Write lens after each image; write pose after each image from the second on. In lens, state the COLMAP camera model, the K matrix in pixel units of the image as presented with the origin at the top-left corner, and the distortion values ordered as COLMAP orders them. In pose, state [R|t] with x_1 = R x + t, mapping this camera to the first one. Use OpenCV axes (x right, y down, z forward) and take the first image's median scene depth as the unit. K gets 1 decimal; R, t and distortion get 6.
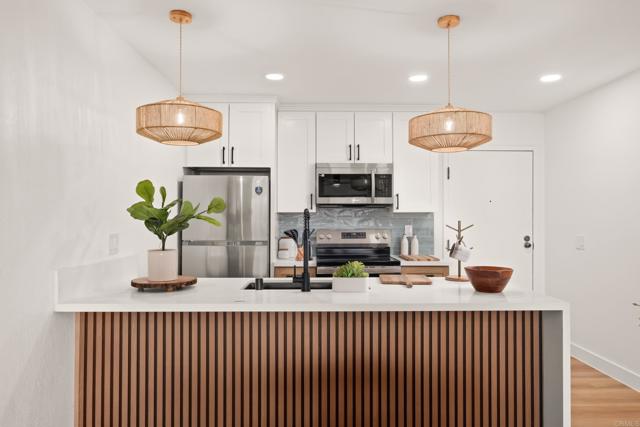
lens RADIAL K [[462.4, 0, 320.3], [0, 462.4, 211.6], [0, 0, 1]] dist [0.000419, -0.000057]
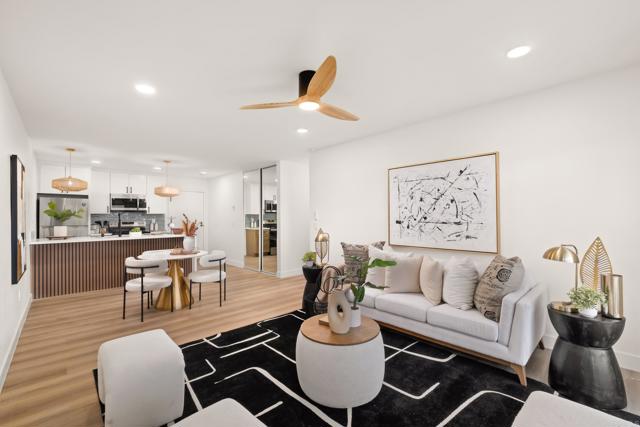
lens RADIAL K [[275.8, 0, 322.4], [0, 275.8, 213.4], [0, 0, 1]] dist [0.002251, 0.000309]
pose [[0.742482, -0.000255, 0.669866, -0.158044], [0.003058, 0.999991, -0.003009, 0.007631], [-0.669859, 0.004282, 0.742476, -0.865710]]
